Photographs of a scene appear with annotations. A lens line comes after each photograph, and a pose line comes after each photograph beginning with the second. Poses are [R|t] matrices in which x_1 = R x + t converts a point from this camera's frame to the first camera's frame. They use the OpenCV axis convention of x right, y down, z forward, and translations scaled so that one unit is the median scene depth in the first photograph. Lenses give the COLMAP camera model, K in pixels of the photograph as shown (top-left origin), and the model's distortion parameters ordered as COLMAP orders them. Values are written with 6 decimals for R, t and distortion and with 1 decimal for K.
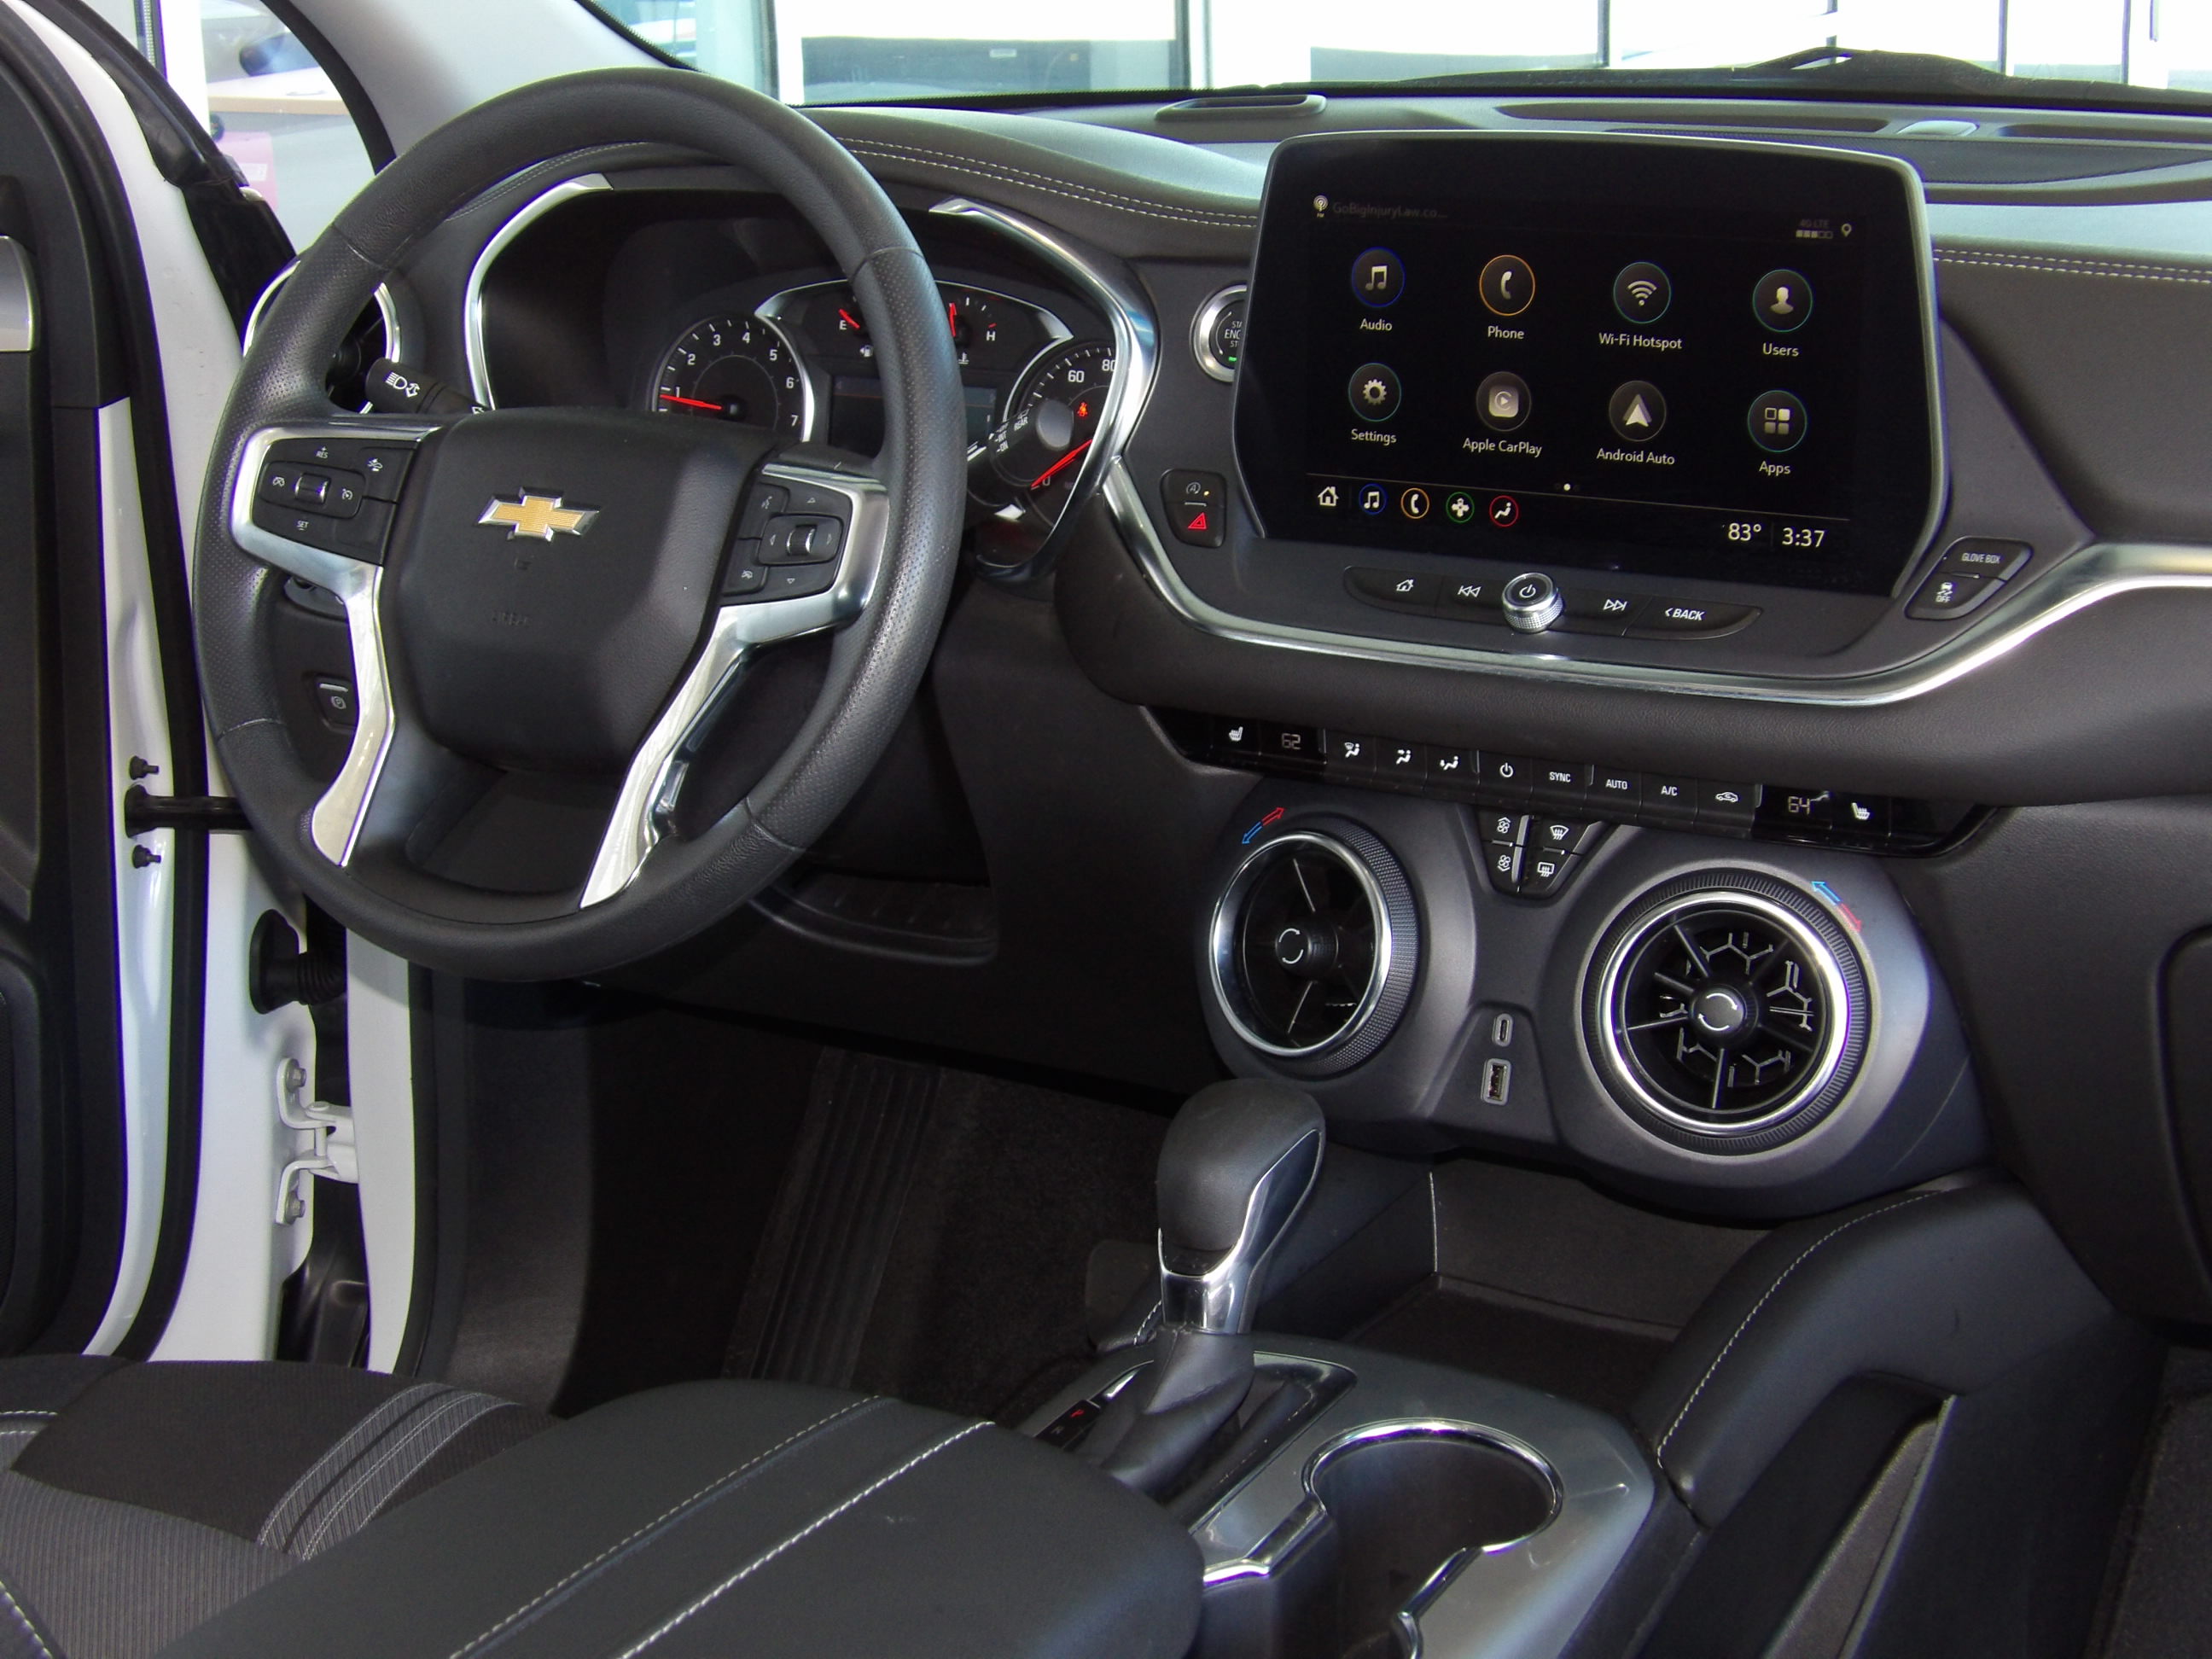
lens RADIAL K [[3379.2, 0, 1154.6], [0, 3379.2, 863.2], [0, 0, 1]] dist [-0.041942, 0.000000]
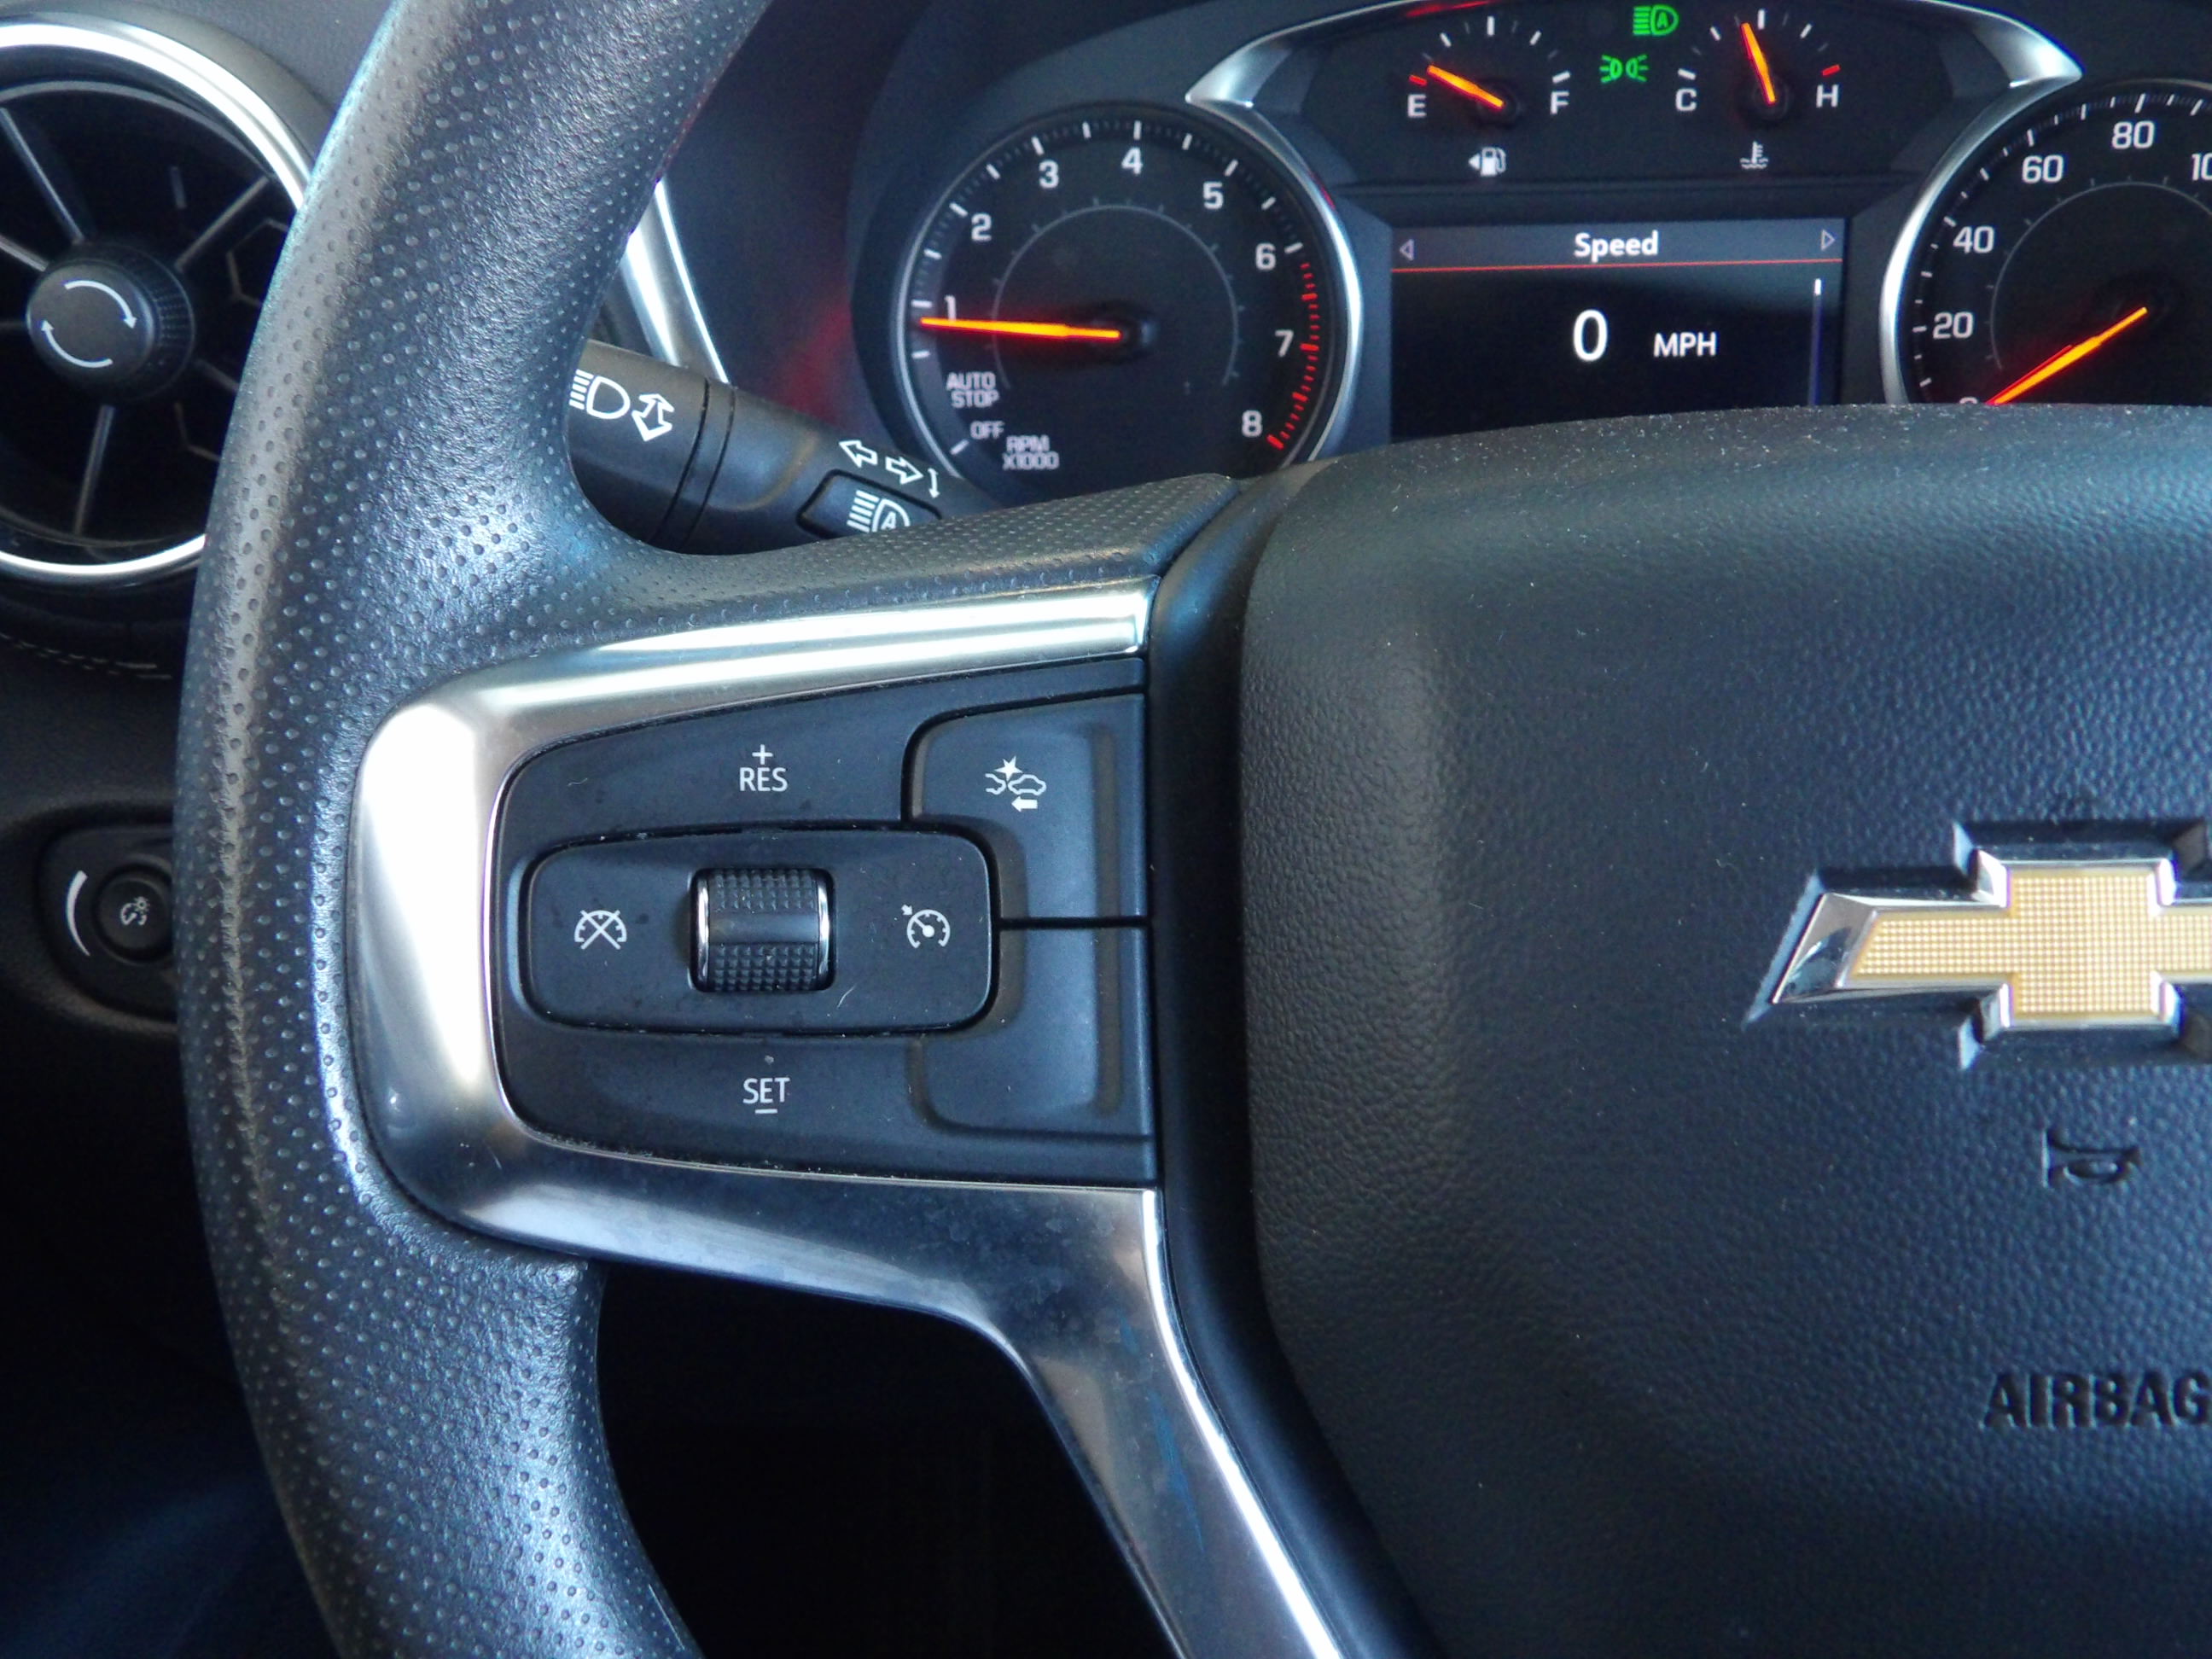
lens RADIAL K [[2151.9, 0, 1143.4], [0, 2151.9, 817.9], [0, 0, 1]] dist [0.003186, 0.000000]
pose [[0.884731, -0.218904, 0.411499, -0.308253], [0.156684, 0.971154, 0.179748, -0.152105], [-0.438977, -0.094553, 0.893509, 0.919270]]
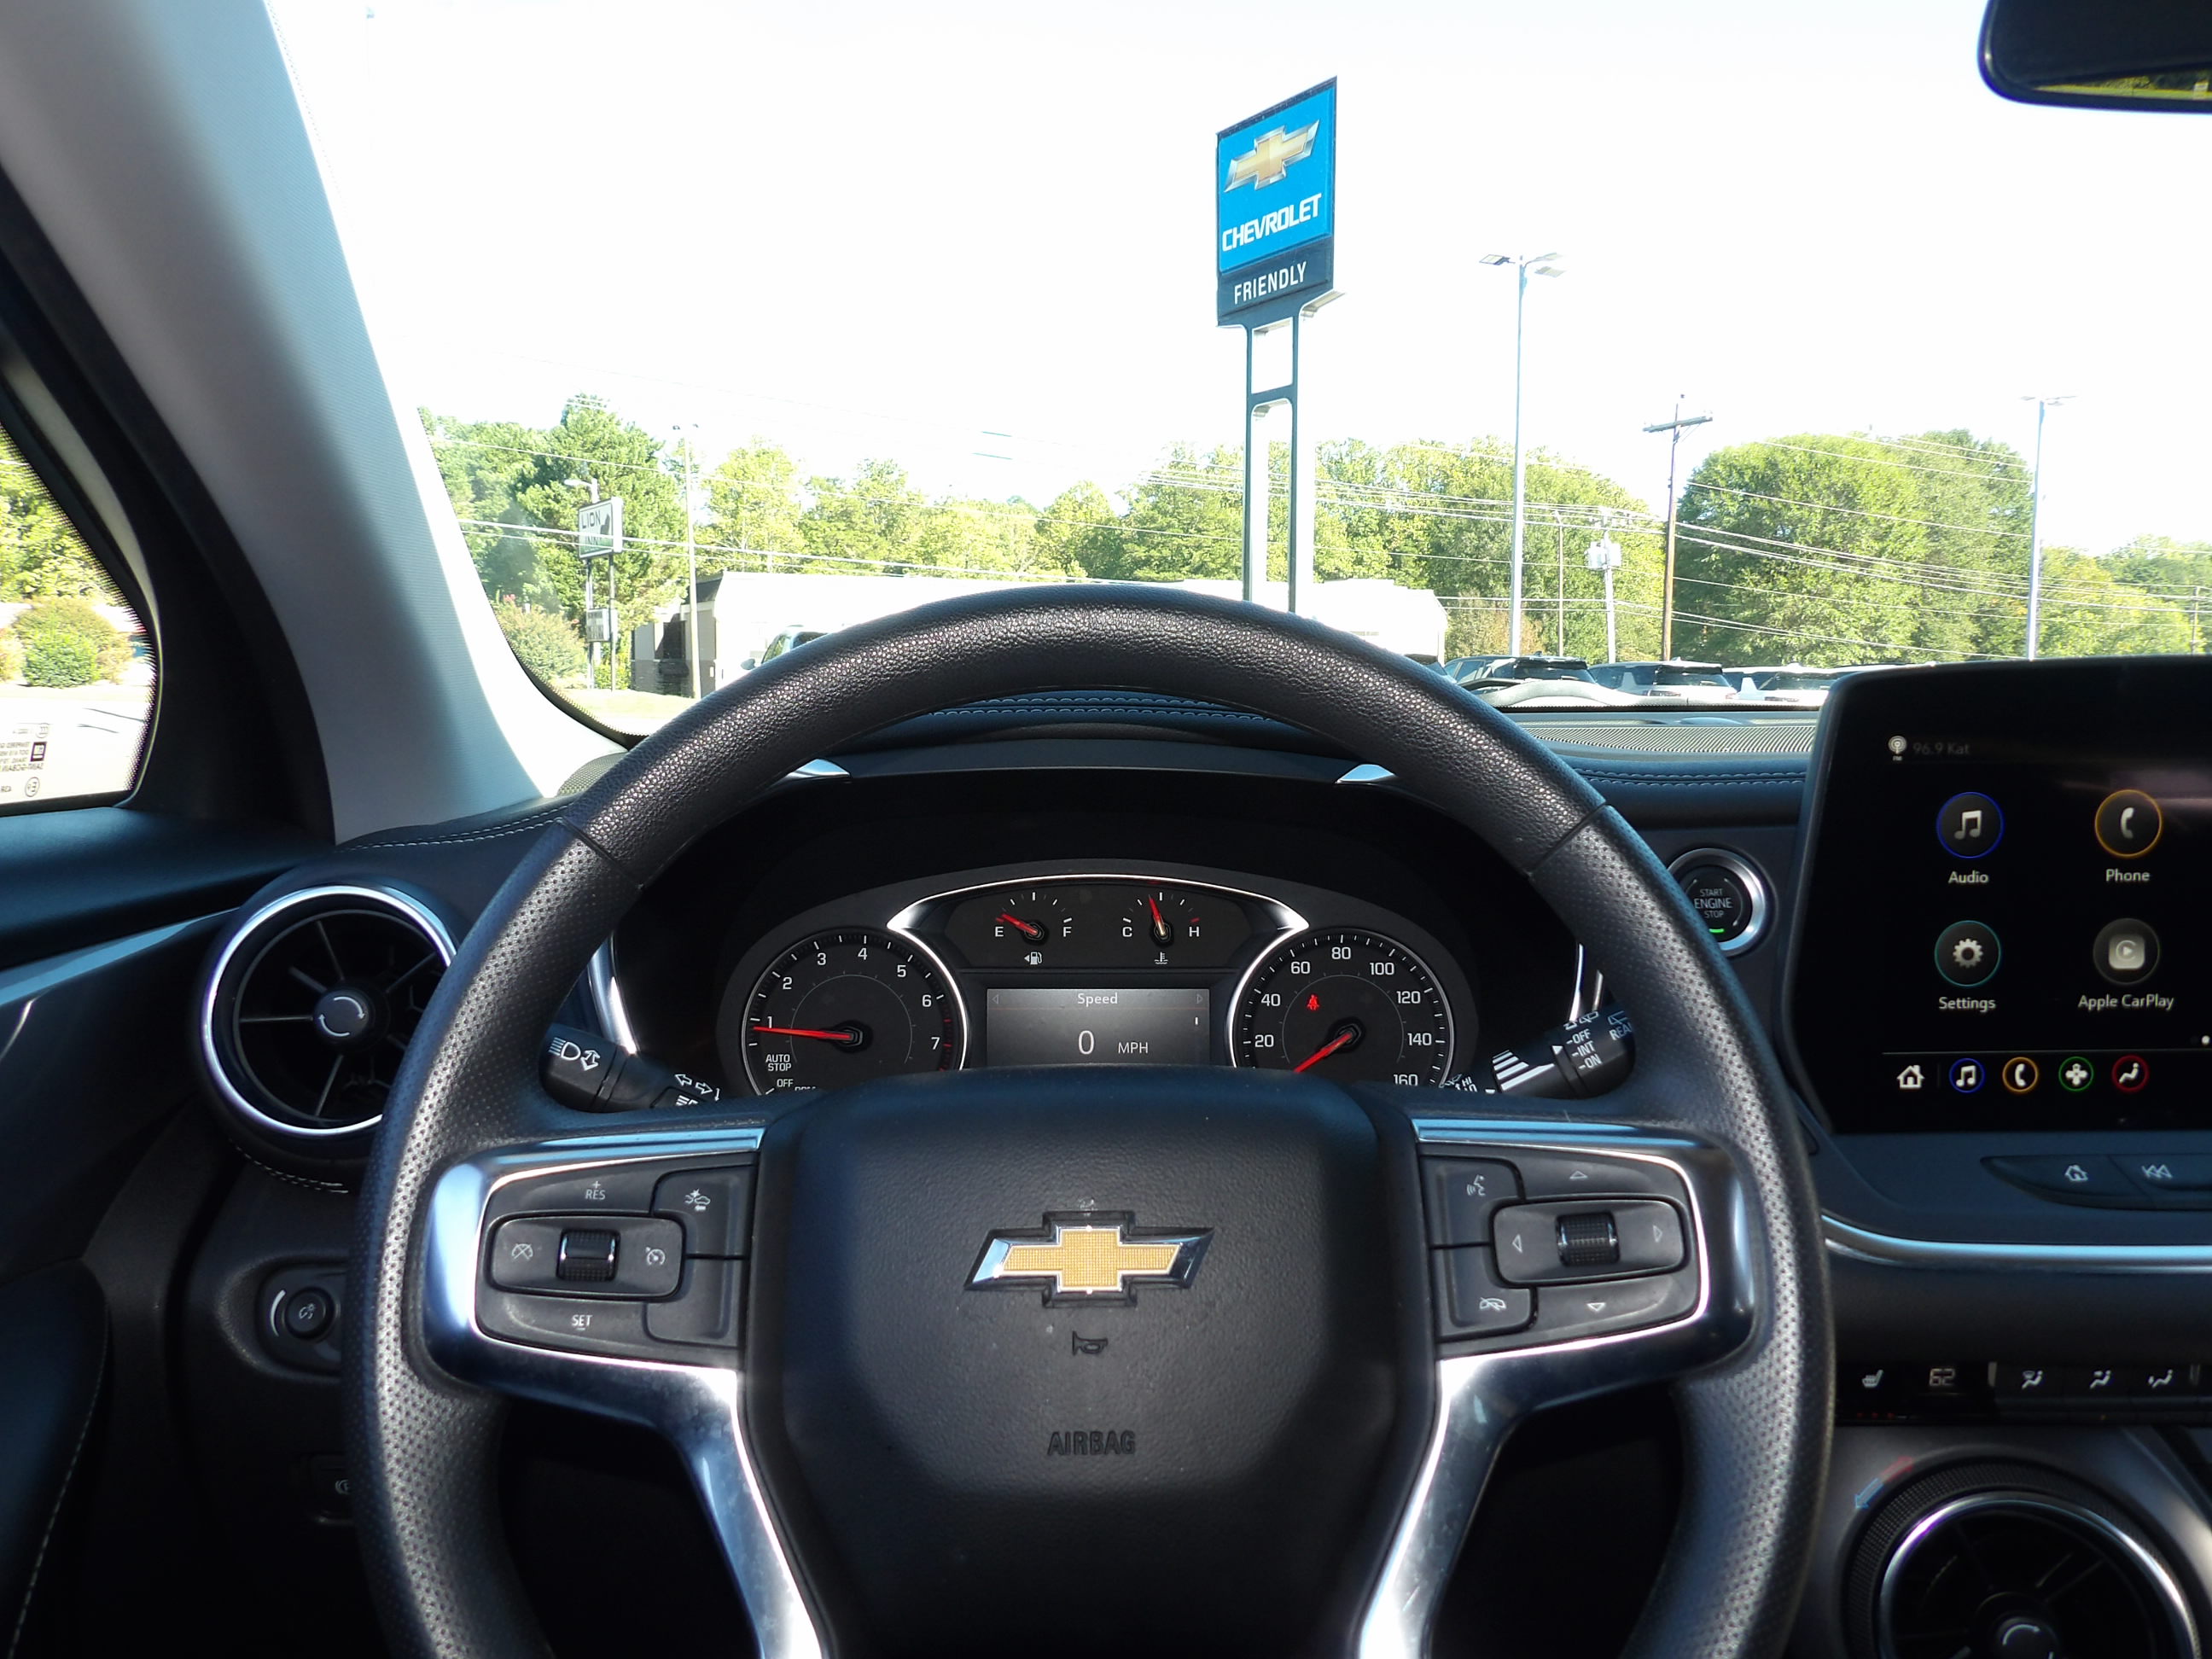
lens RADIAL K [[1545.1, 0, 1112.4], [0, 1545.1, 813.1], [0, 0, 1]] dist [-0.048572, 0.038797]
pose [[0.866728, -0.028078, 0.497991, -0.324437], [0.139087, 0.972416, -0.187246, -0.131766], [-0.478997, 0.231556, 0.846725, 0.762923]]
